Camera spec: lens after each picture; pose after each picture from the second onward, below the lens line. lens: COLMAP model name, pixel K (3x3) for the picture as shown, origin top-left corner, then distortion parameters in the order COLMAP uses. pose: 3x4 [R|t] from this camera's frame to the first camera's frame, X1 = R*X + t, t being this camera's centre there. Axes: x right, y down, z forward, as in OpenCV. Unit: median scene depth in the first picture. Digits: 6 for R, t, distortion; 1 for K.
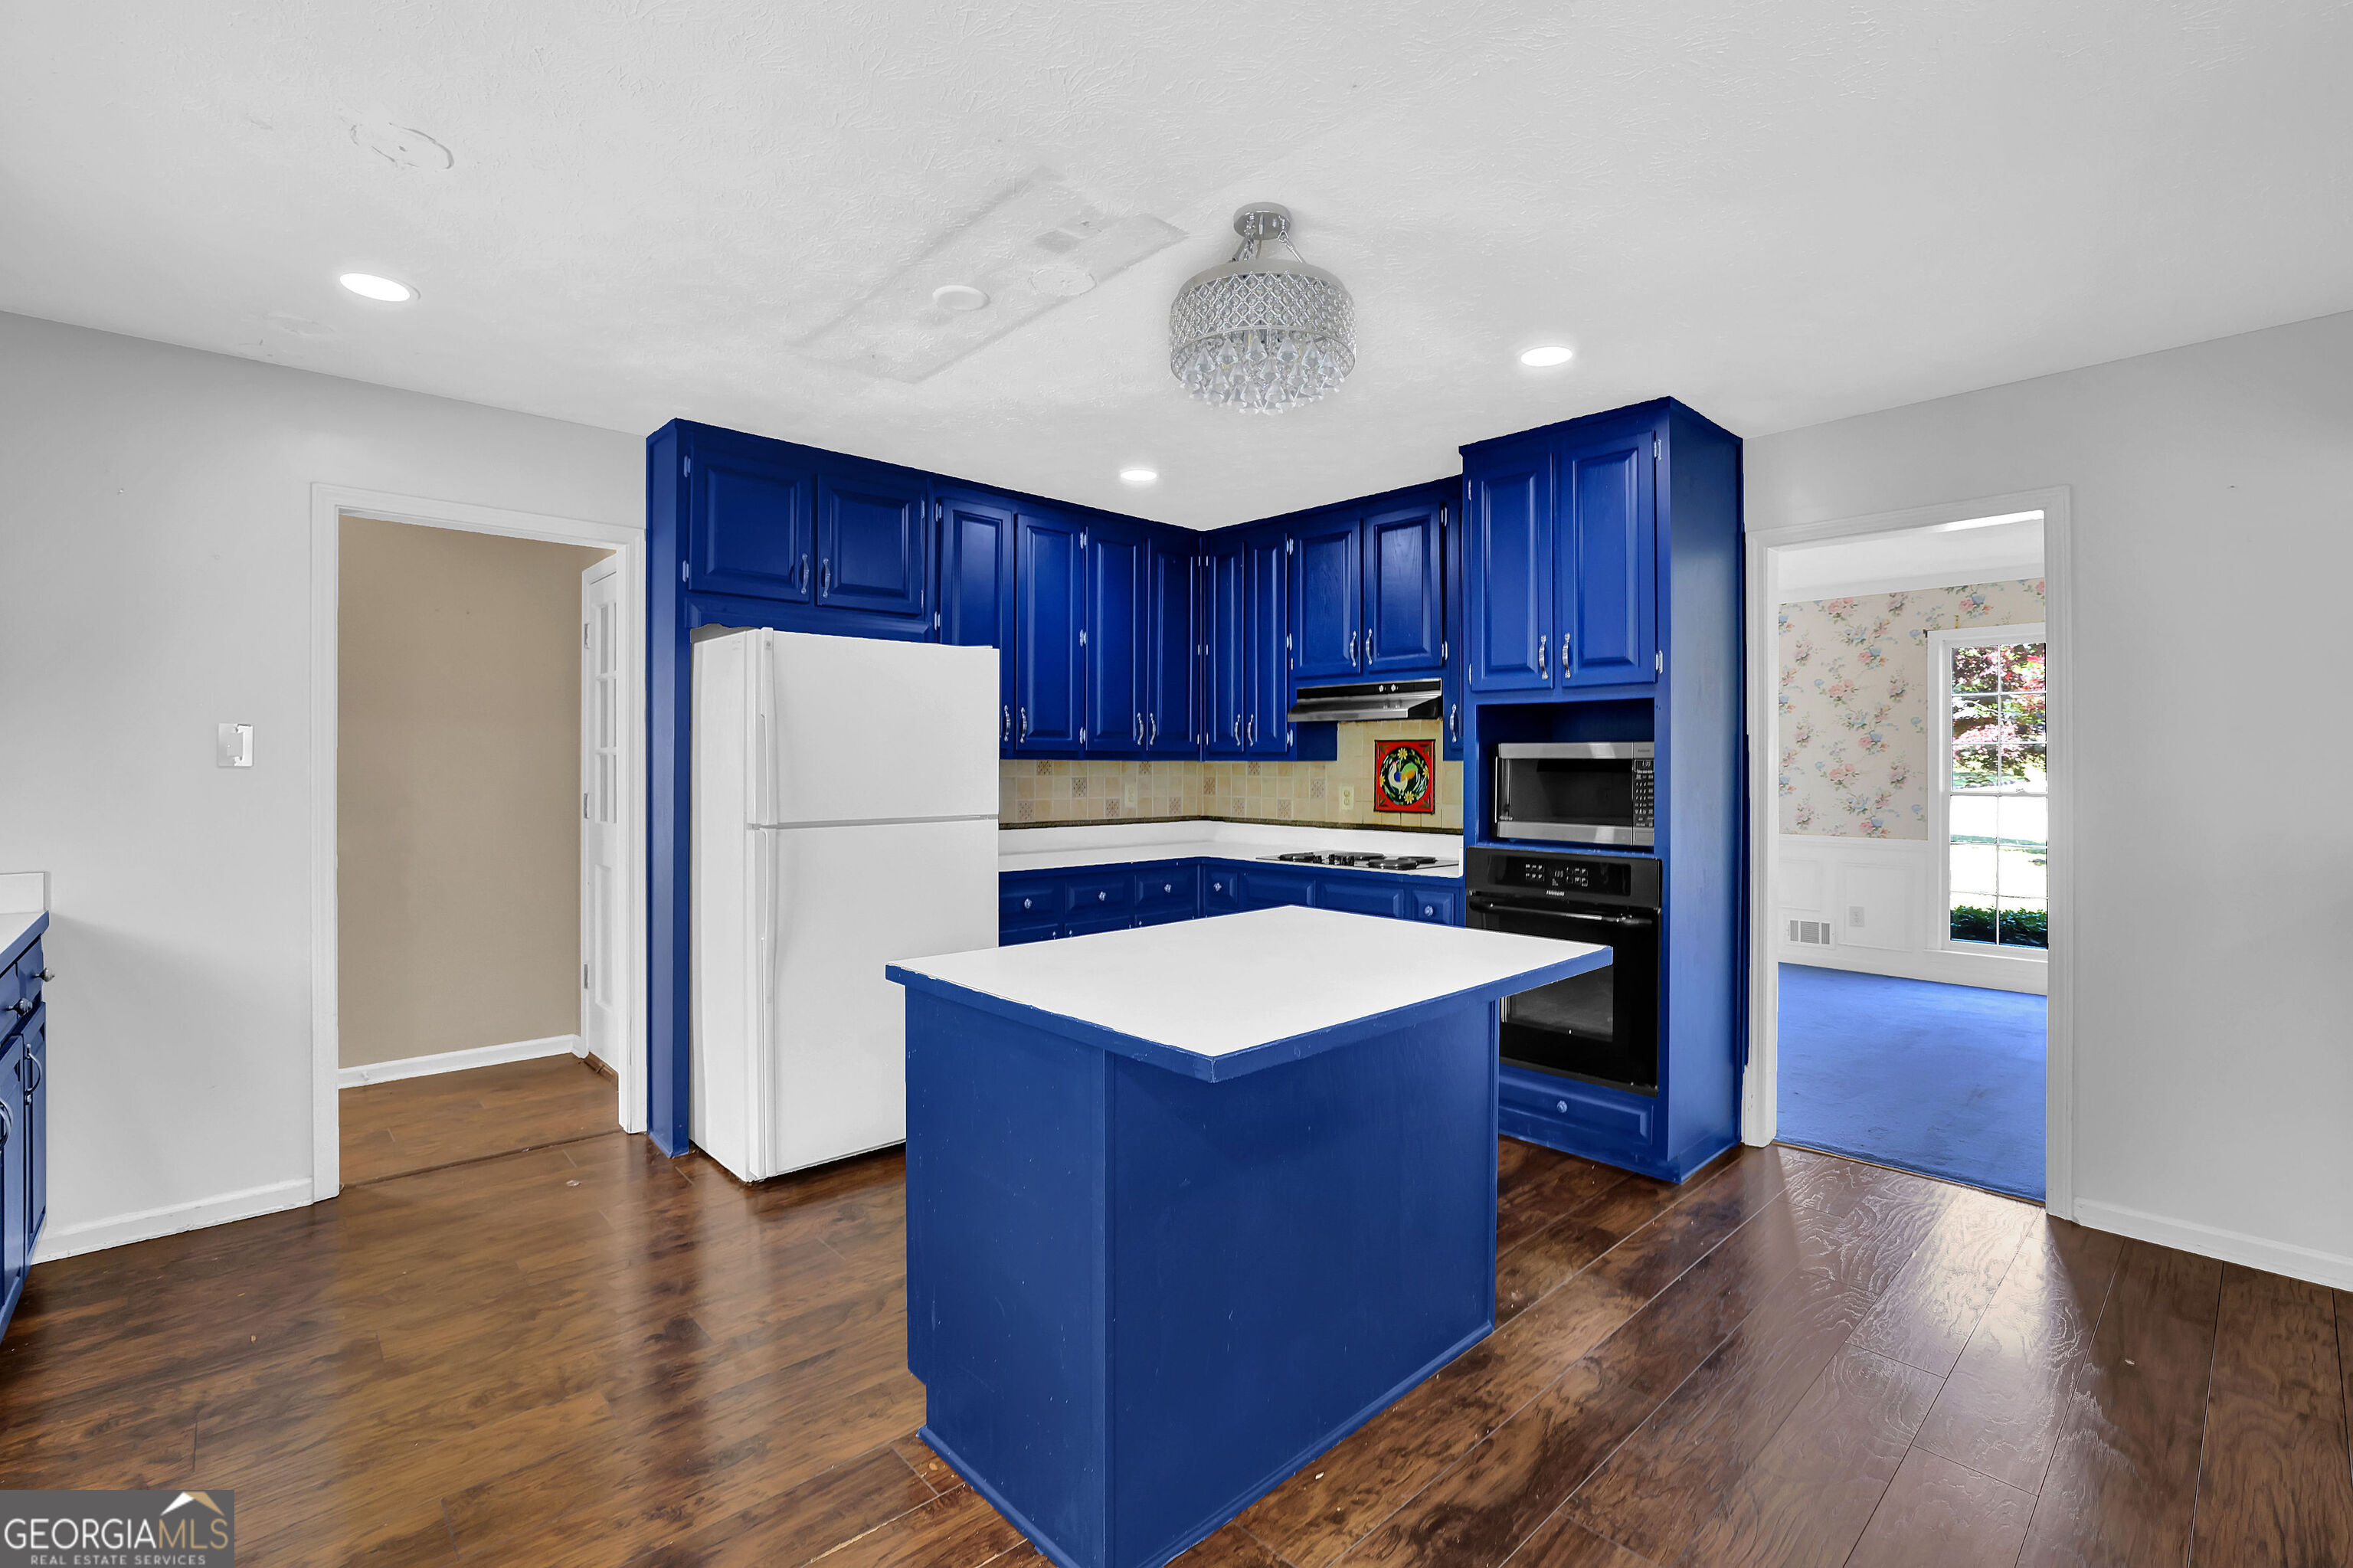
lens RADIAL K [[1056.8, 0, 1151.2], [0, 1056.8, 767.1], [0, 0, 1]] dist [-0.002374, 0.000145]
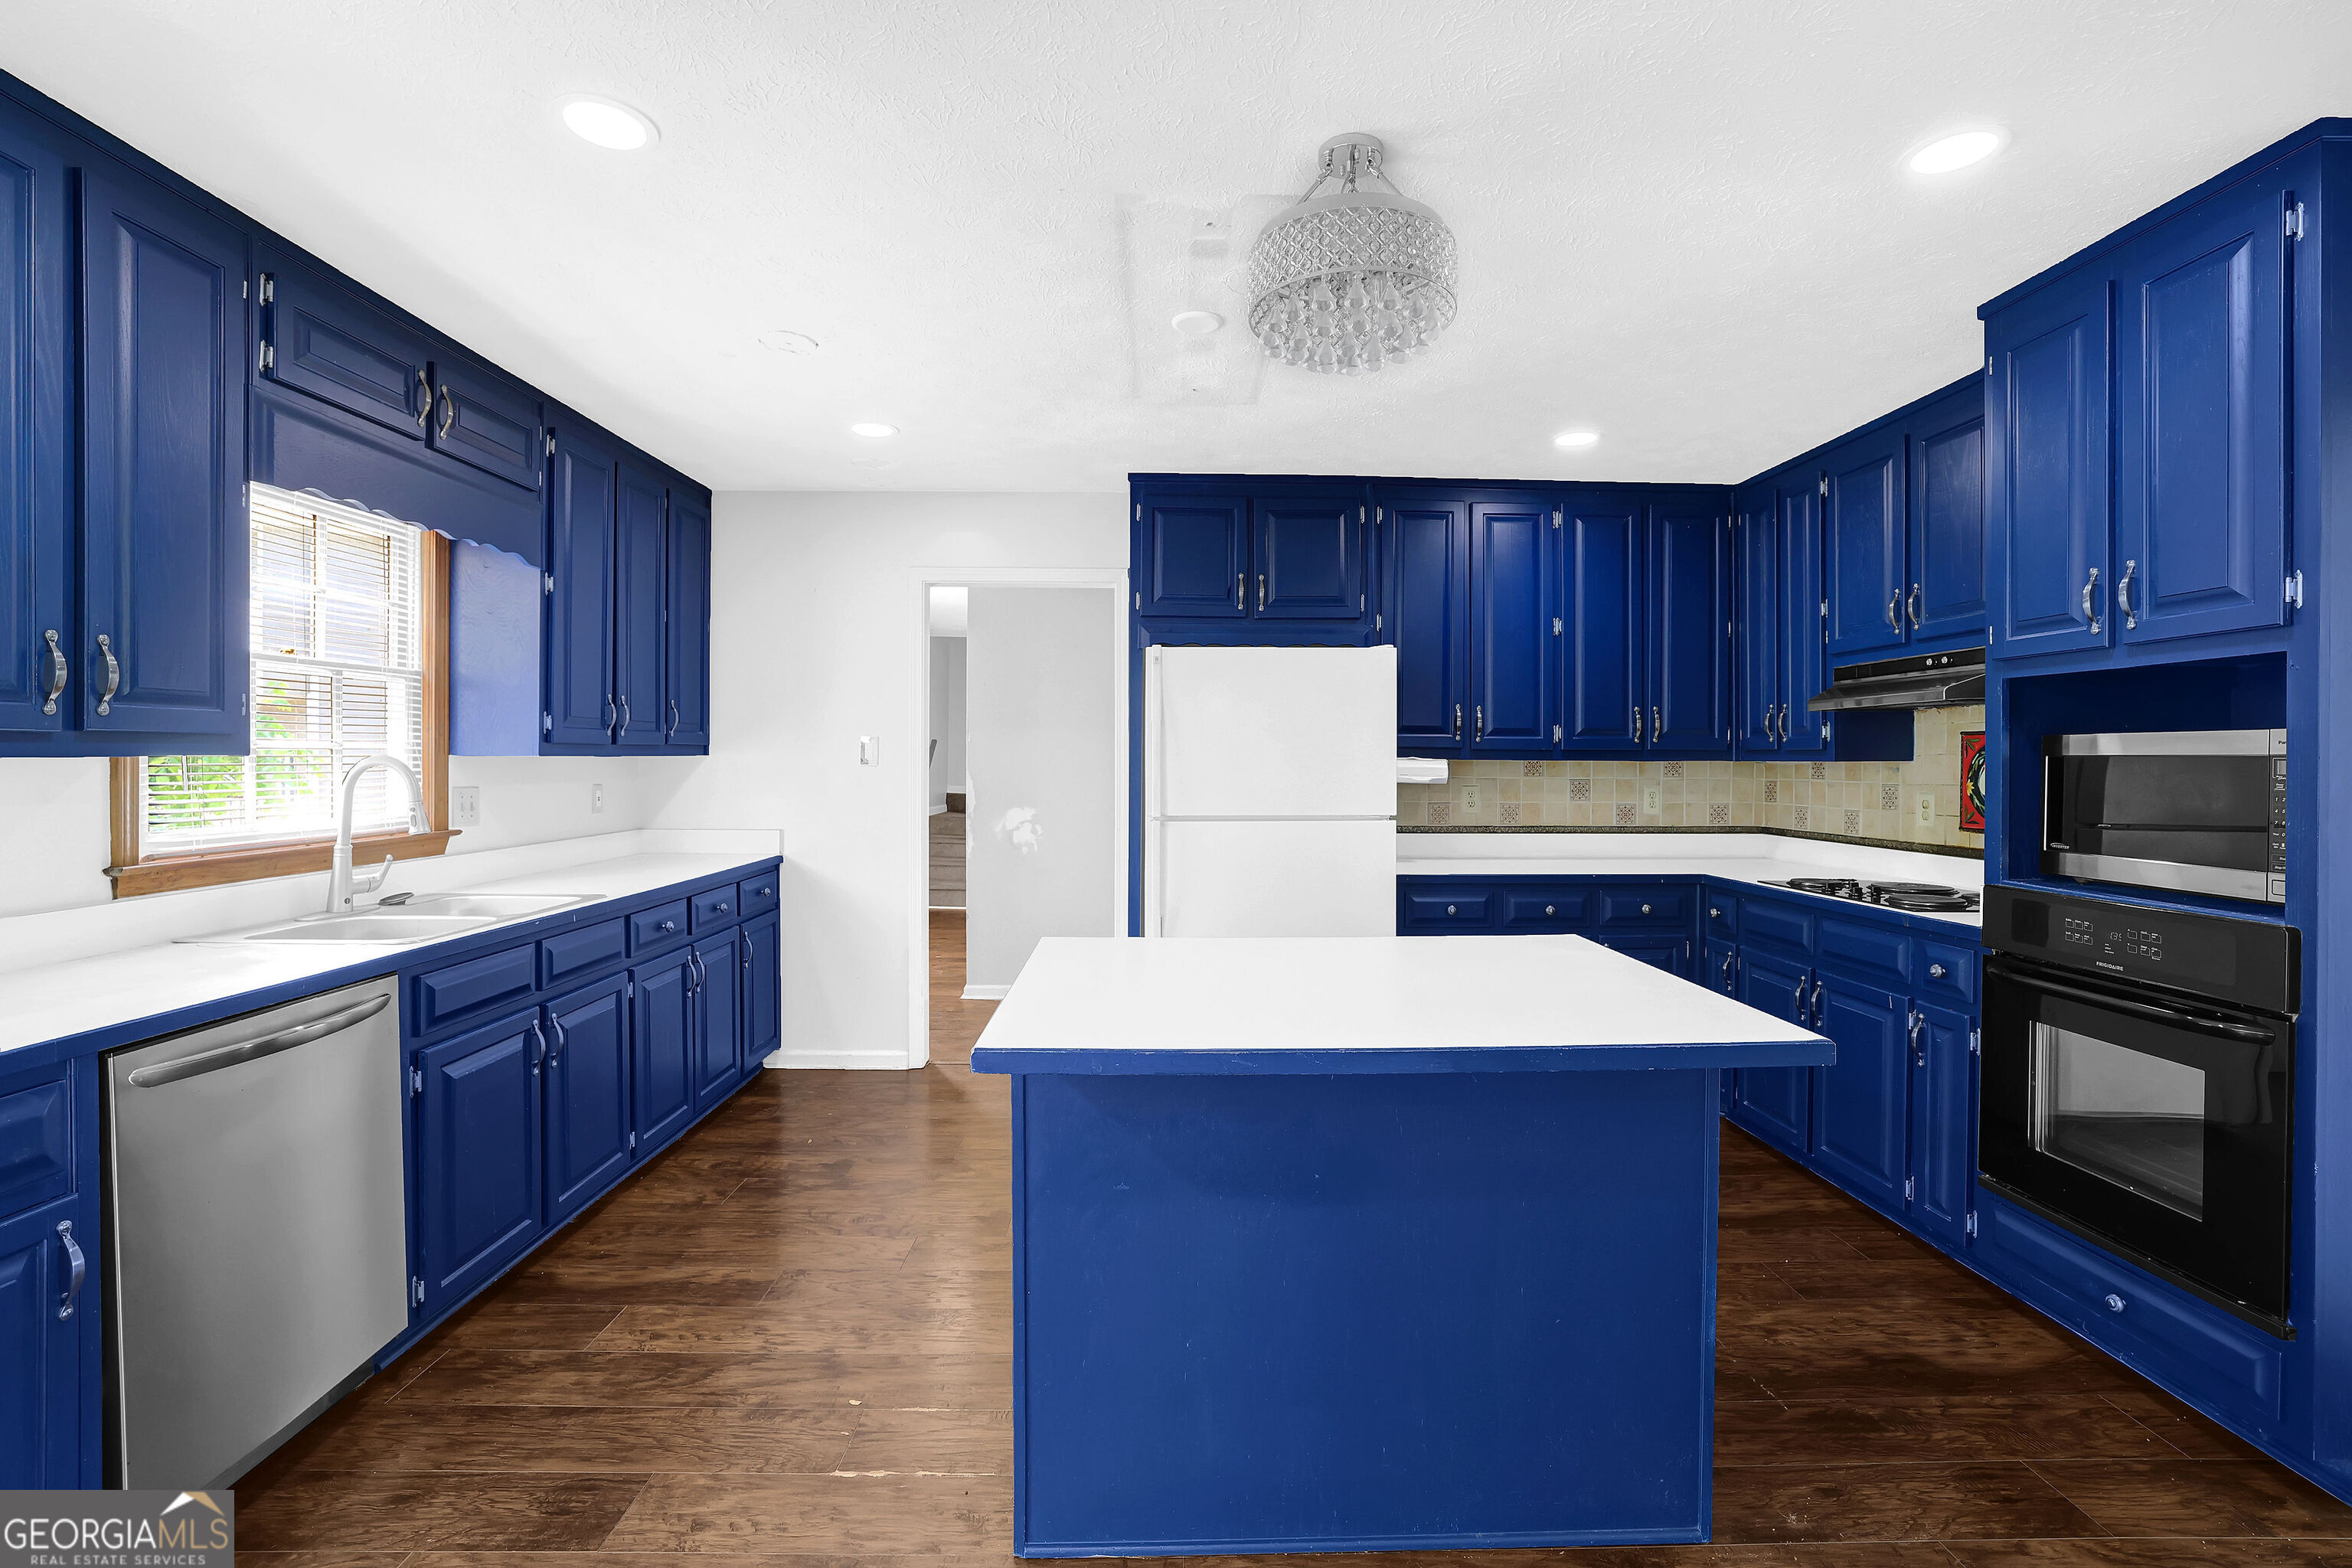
lens RADIAL K [[1018.0, 0, 1169.9], [0, 1018.0, 766.5], [0, 0, 1]] dist [-0.038944, 0.020921]
pose [[0.758650, 0.002666, -0.651493, 0.254806], [-0.003256, 0.999995, 0.000299, -0.000303], [0.651490, 0.001894, 0.758655, 0.122784]]
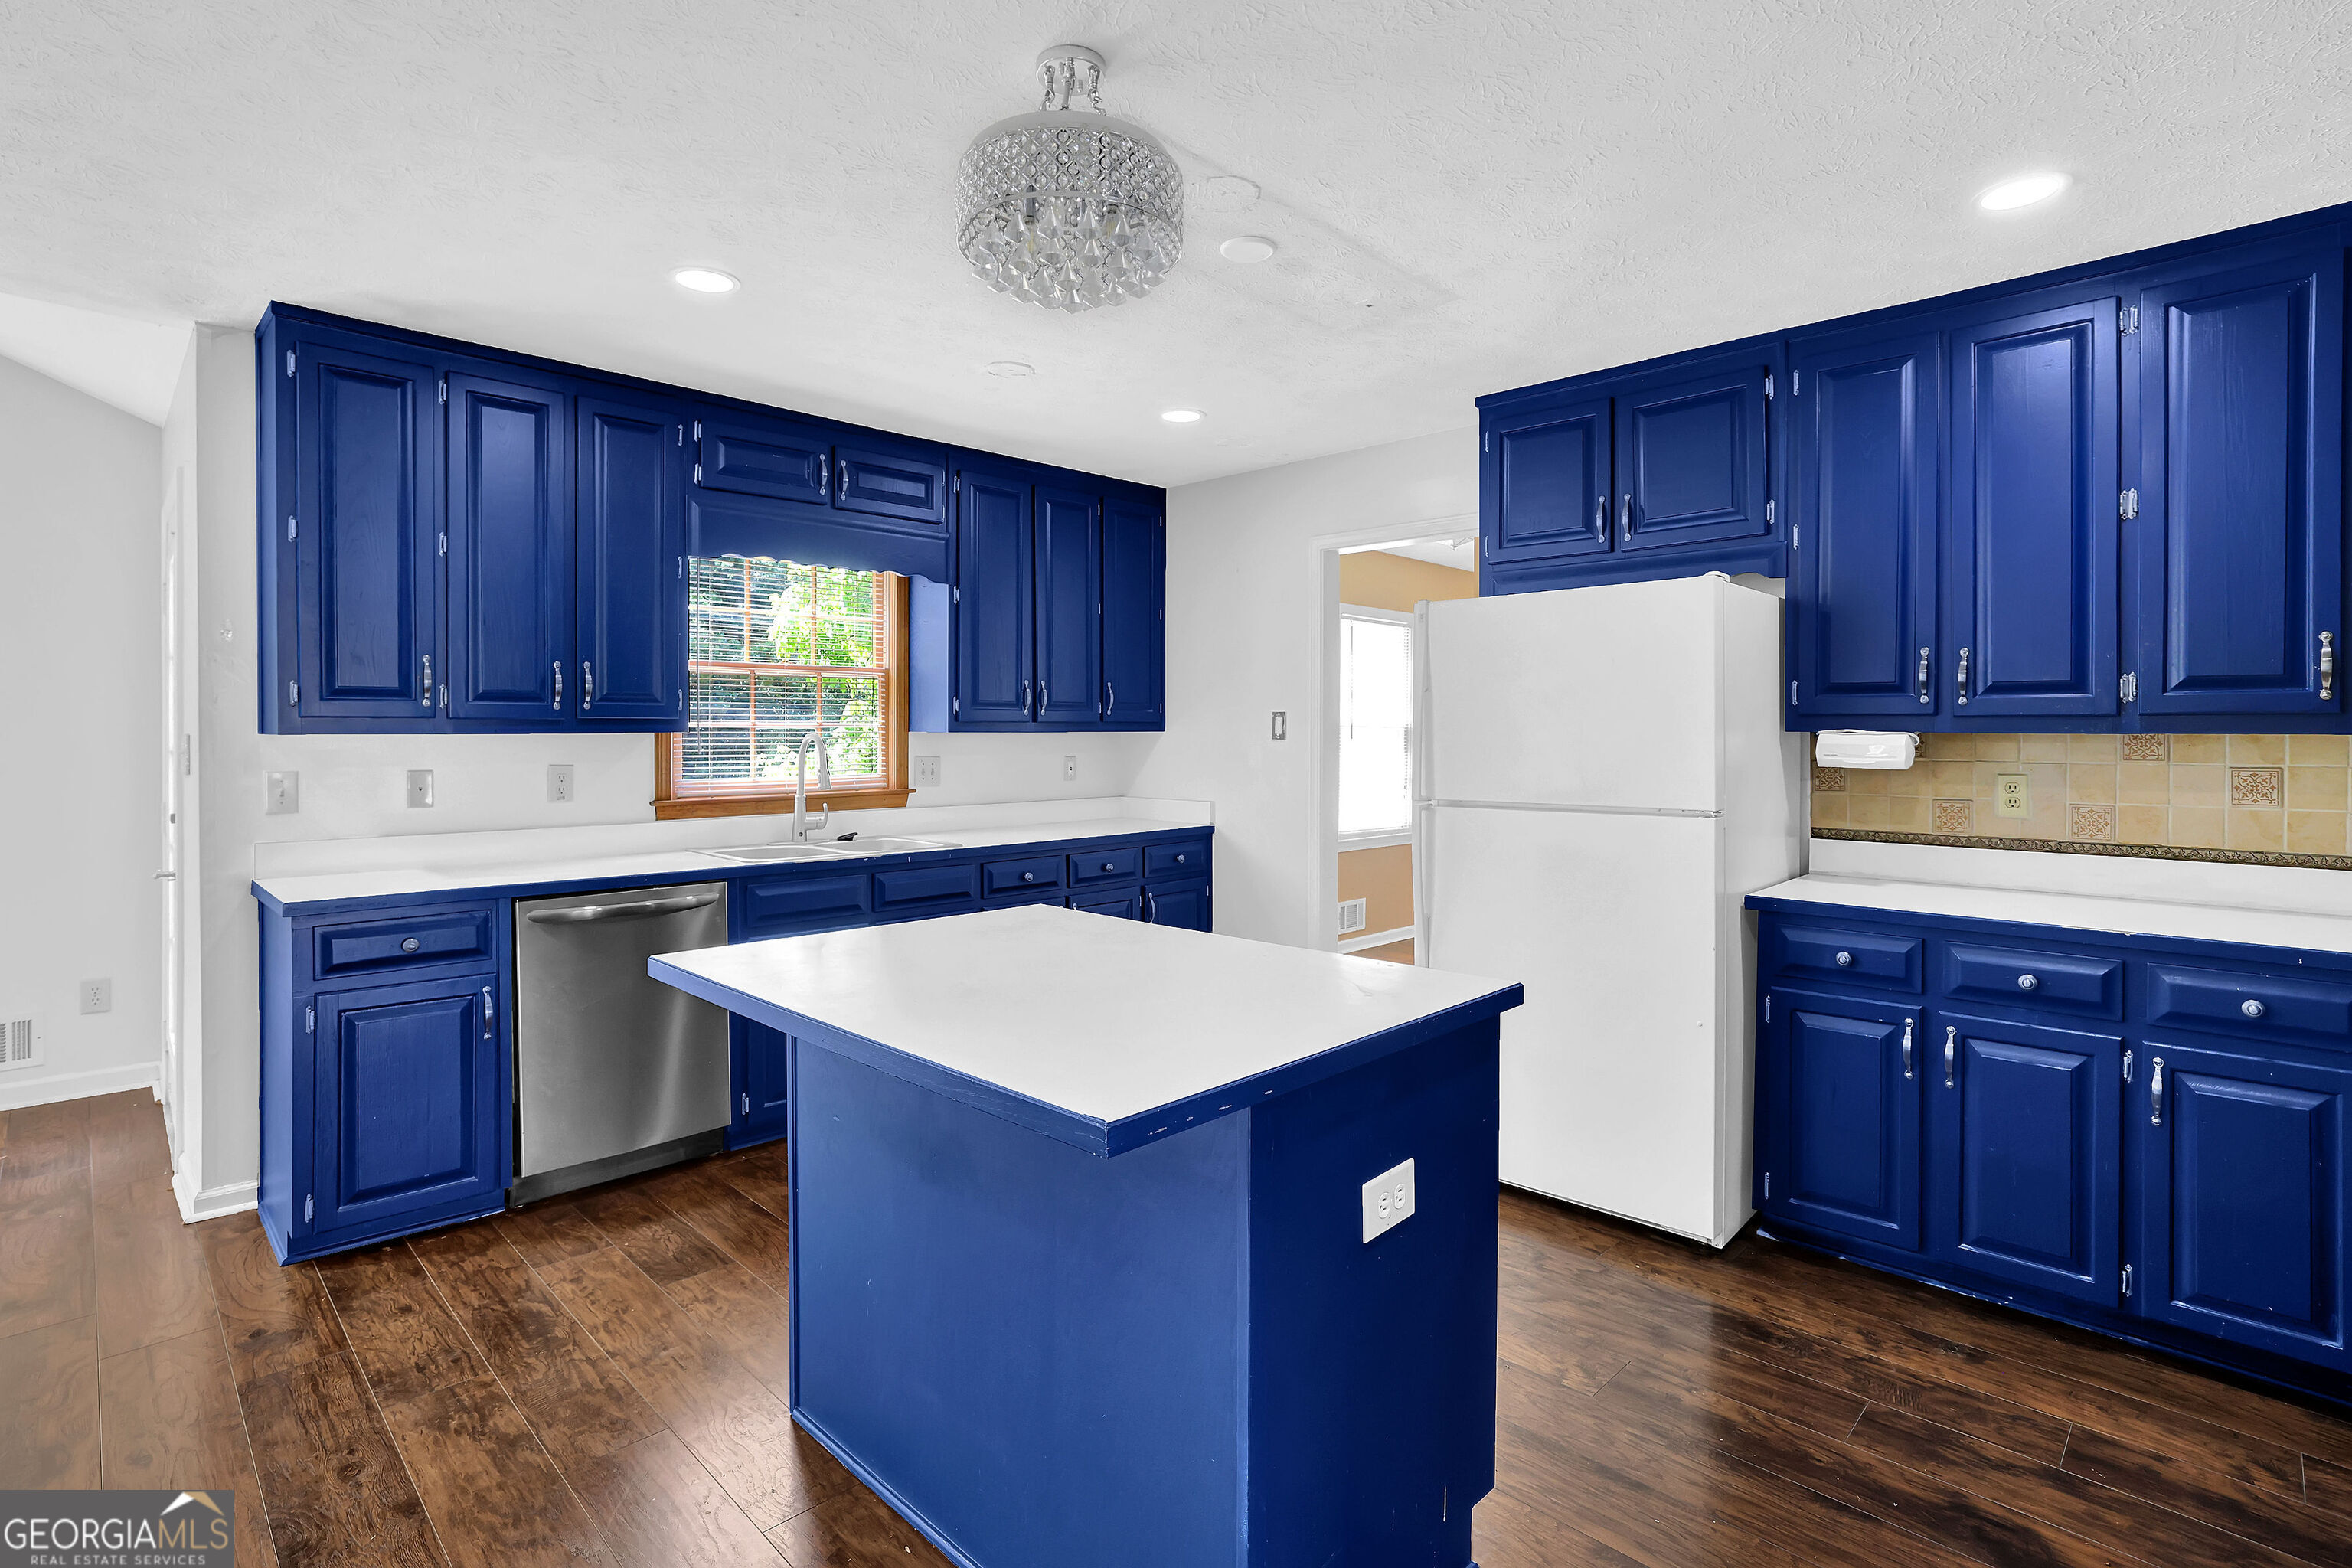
lens RADIAL K [[1124.0, 0, 1178.4], [0, 1124.0, 739.4], [0, 0, 1]] dist [-0.047493, 0.047026]
pose [[0.084941, 0.003343, -0.996380, 0.460890], [-0.003383, 0.999990, 0.003067, -0.003502], [0.996380, 0.003111, 0.084952, 0.481650]]
